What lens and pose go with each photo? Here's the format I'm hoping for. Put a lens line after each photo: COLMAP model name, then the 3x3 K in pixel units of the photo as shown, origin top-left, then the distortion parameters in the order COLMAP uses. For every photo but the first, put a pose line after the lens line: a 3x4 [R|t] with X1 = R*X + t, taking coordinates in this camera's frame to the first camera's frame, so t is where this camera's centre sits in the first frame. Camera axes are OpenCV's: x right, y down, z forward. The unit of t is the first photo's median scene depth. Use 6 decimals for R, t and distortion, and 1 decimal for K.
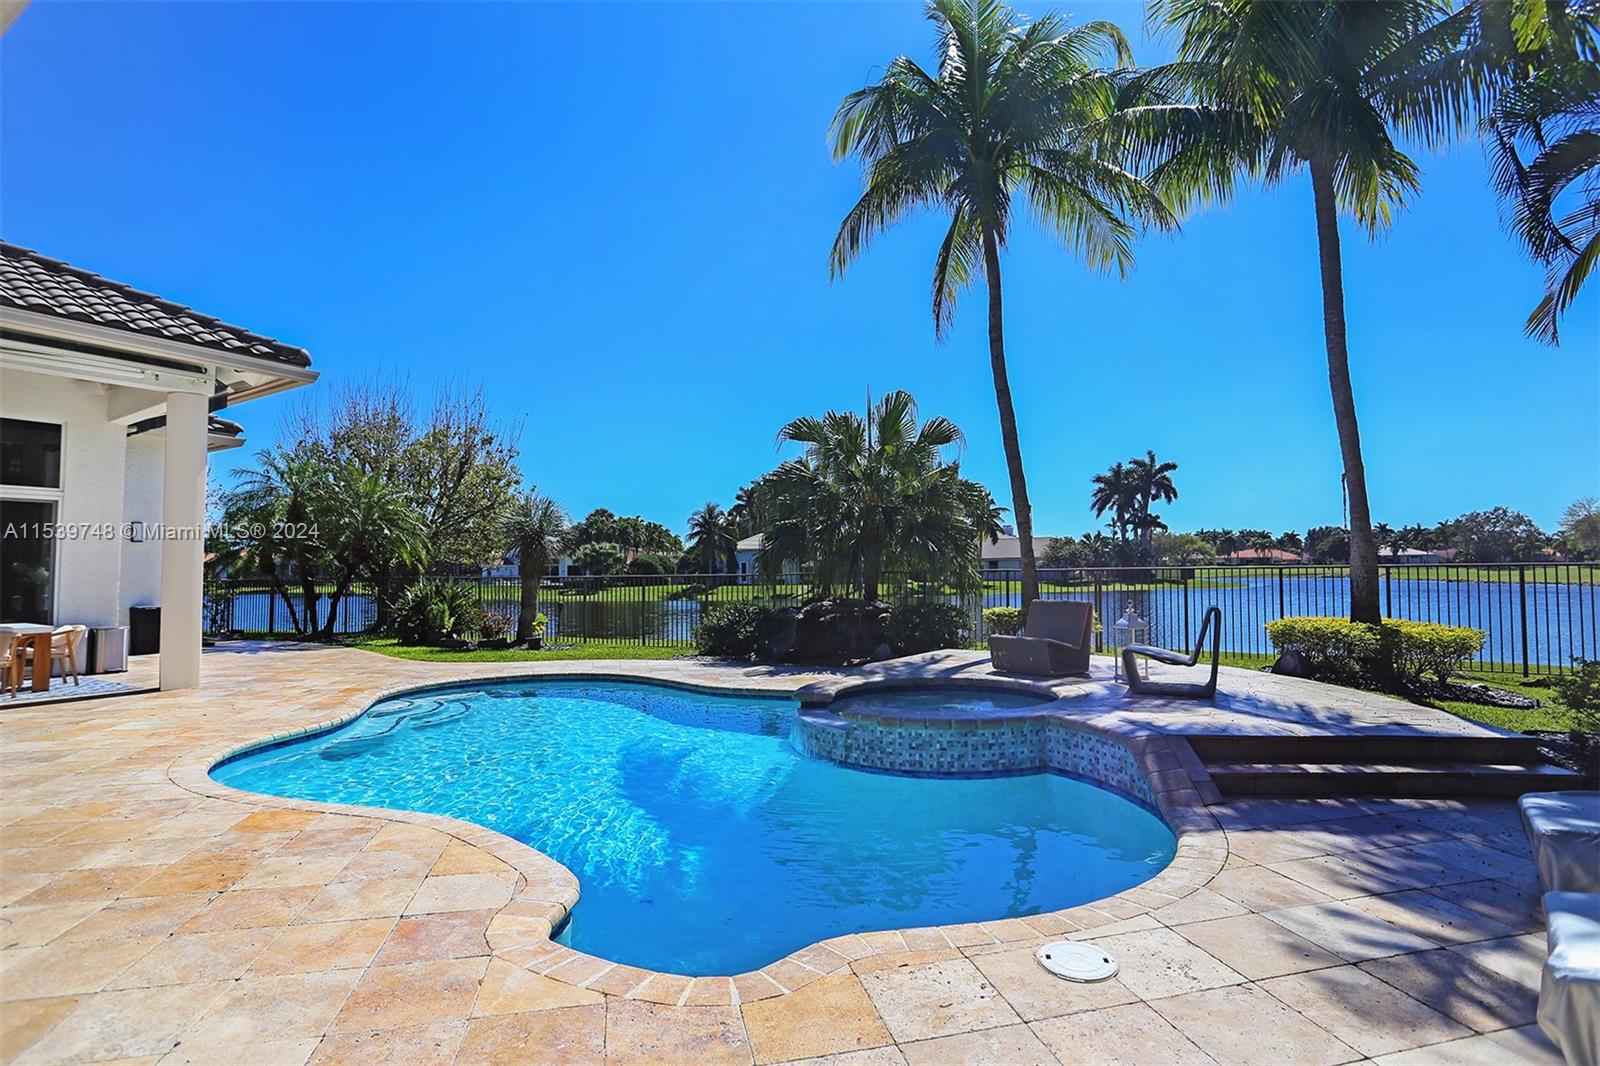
lens RADIAL K [[781.1, 0, 803.1], [0, 781.1, 518.2], [0, 0, 1]] dist [0.001775, 0.000162]
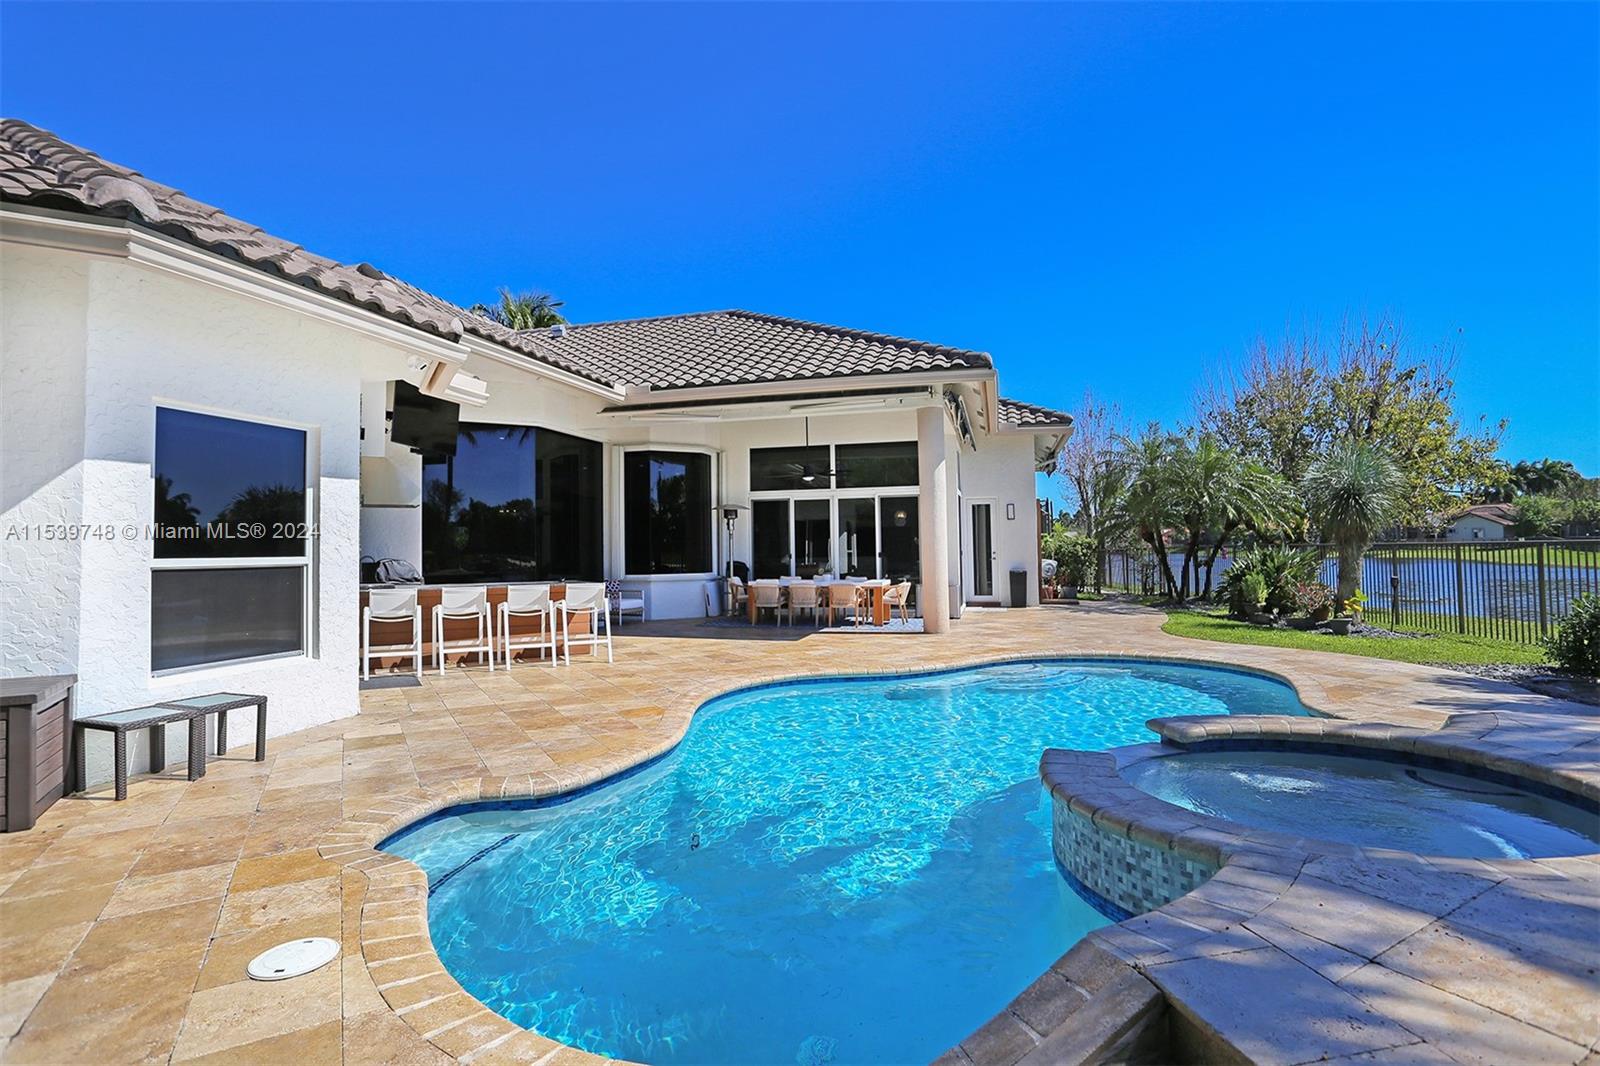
lens RADIAL K [[781.1, 0, 803.1], [0, 781.1, 518.2], [0, 0, 1]] dist [0.001775, 0.000162]
pose [[0.366950, -0.039042, -0.929421, 0.152028], [0.080669, 0.996691, -0.010019, 0.008631], [0.926736, -0.071299, 0.368885, 0.138373]]
